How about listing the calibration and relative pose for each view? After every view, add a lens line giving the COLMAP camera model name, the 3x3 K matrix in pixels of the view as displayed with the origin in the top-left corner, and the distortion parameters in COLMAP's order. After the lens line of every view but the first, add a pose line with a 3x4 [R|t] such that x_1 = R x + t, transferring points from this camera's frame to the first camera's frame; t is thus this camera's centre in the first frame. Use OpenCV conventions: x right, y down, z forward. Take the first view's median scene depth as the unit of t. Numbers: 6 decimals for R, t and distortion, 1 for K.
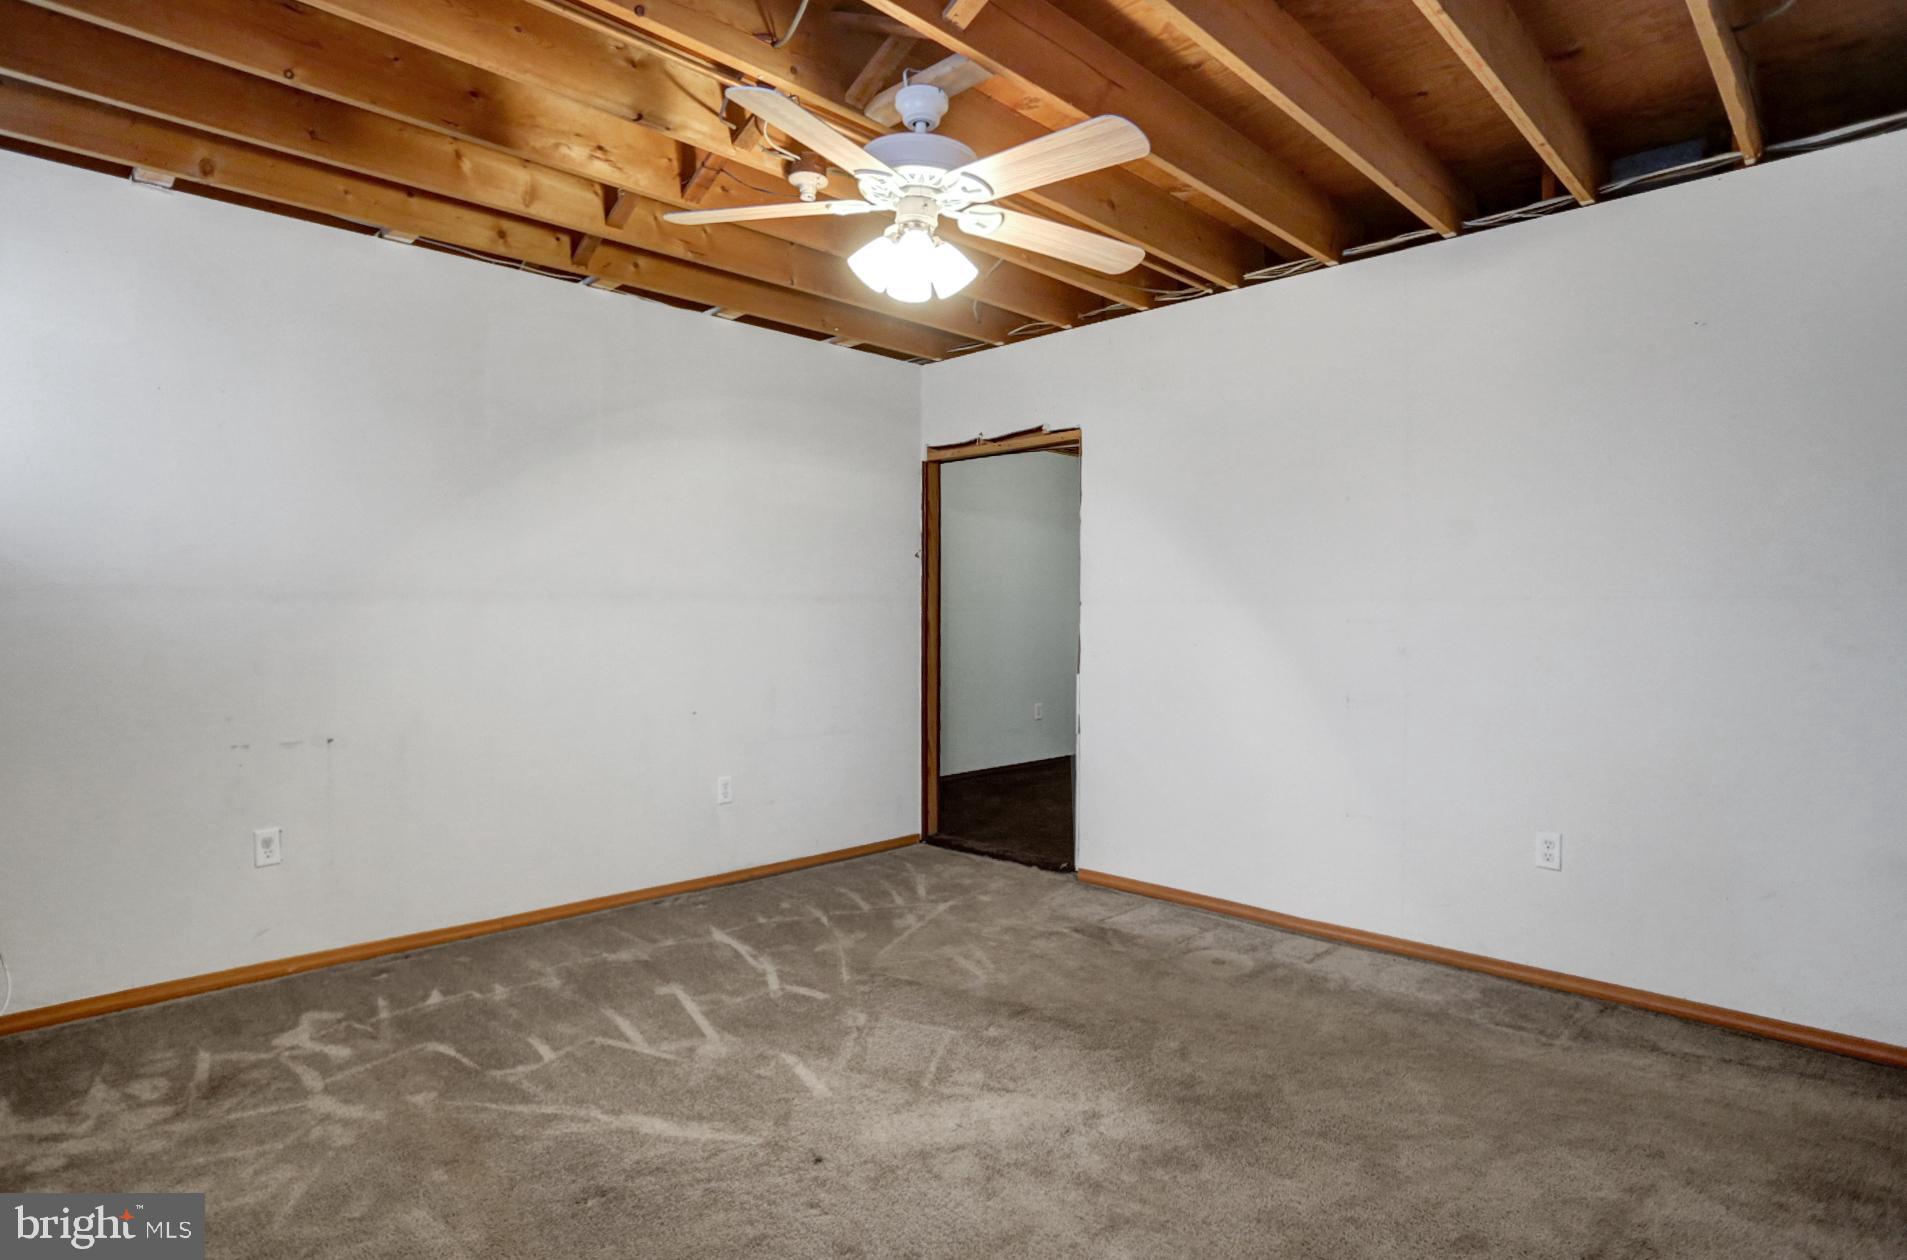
lens RADIAL K [[973.0, 0, 931.9], [0, 973.0, 626.9], [0, 0, 1]] dist [-0.064987, 0.030797]
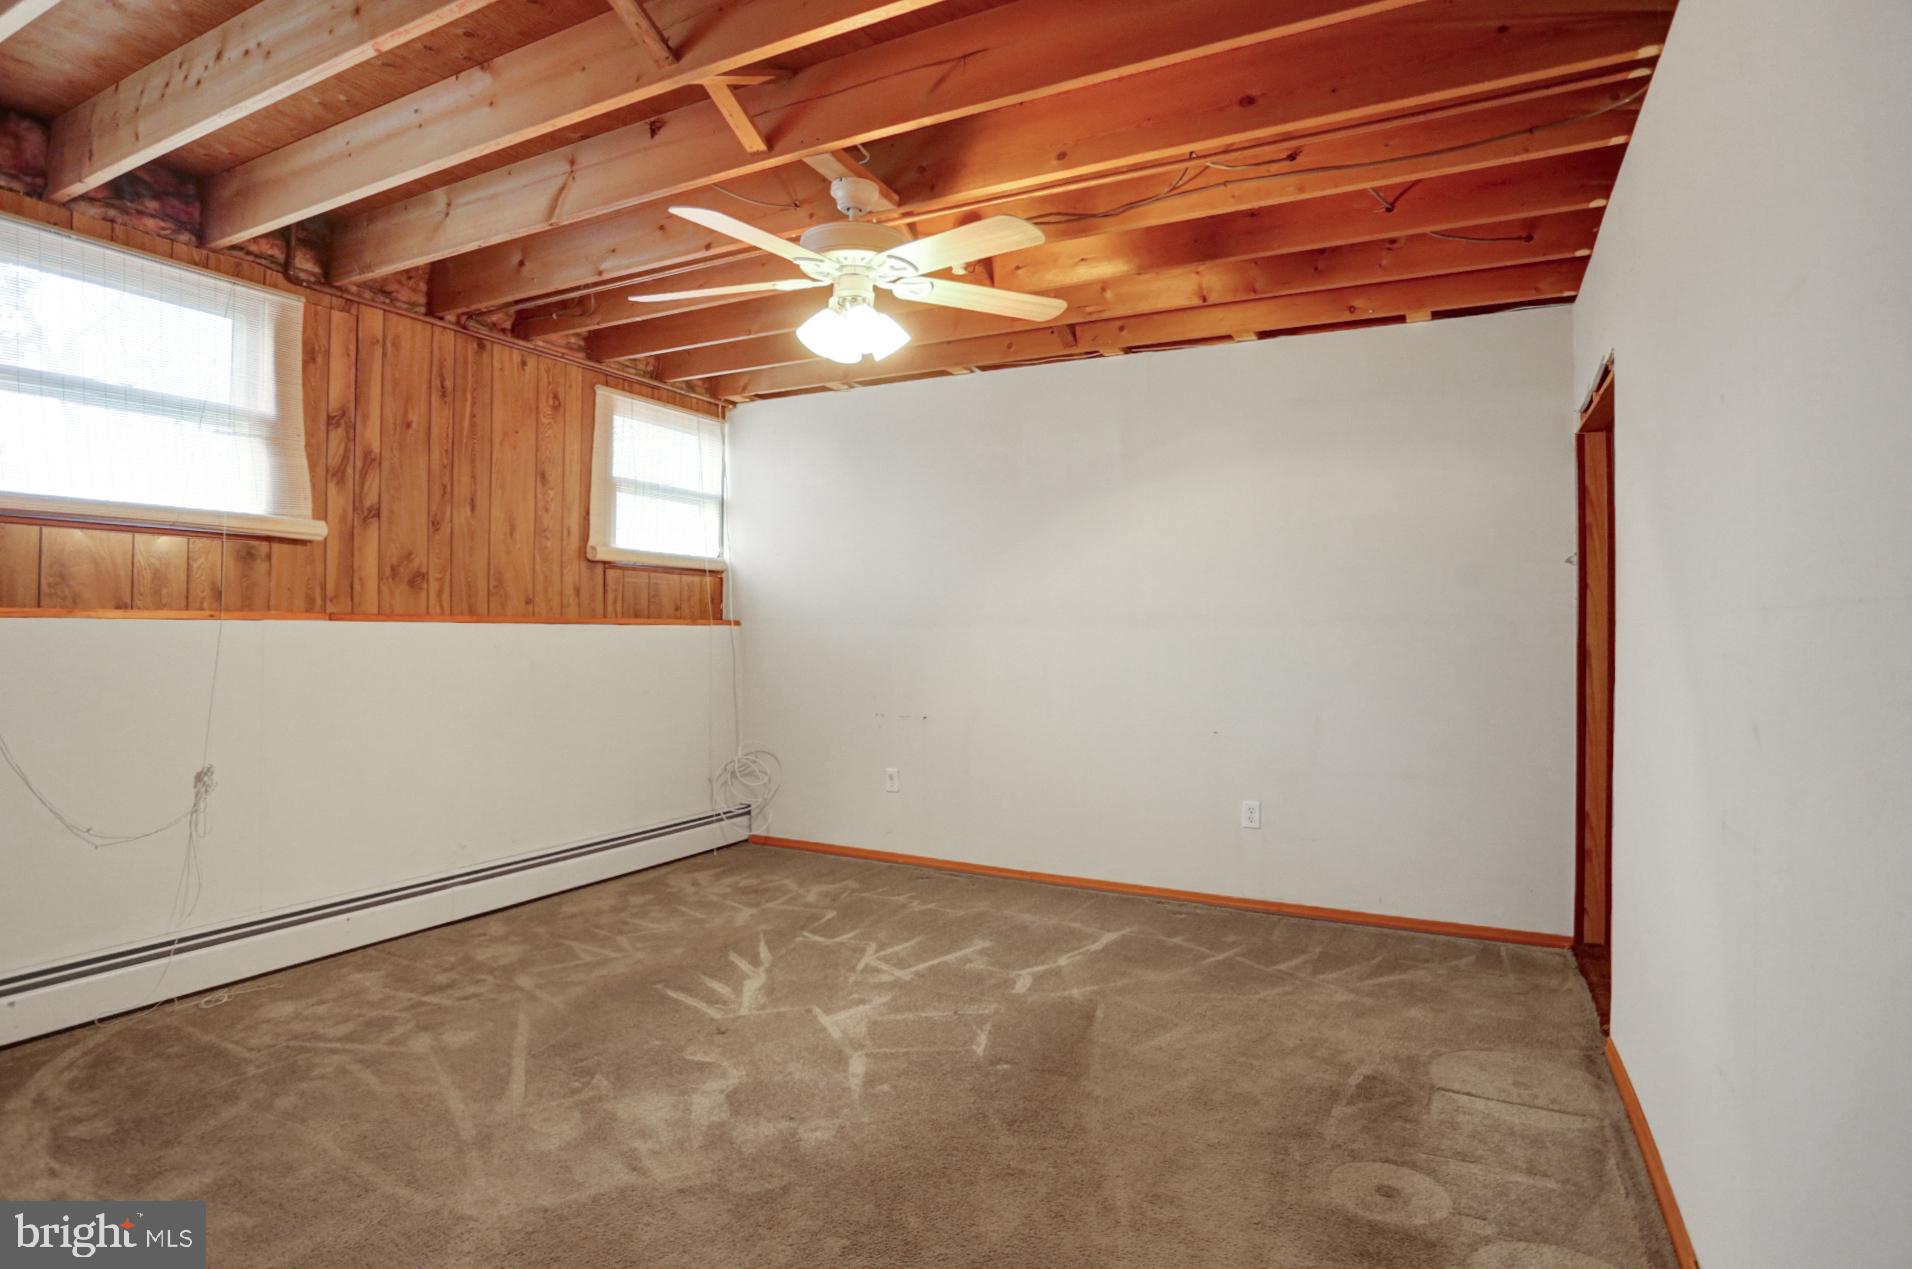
lens RADIAL K [[942.3, 0, 949.7], [0, 942.3, 621.6], [0, 0, 1]] dist [-0.055450, 0.023887]
pose [[0.347443, -0.004456, -0.937690, 0.819656], [-0.015705, 0.999821, -0.010570, -0.019133], [0.937569, 0.018399, 0.347311, 0.534788]]
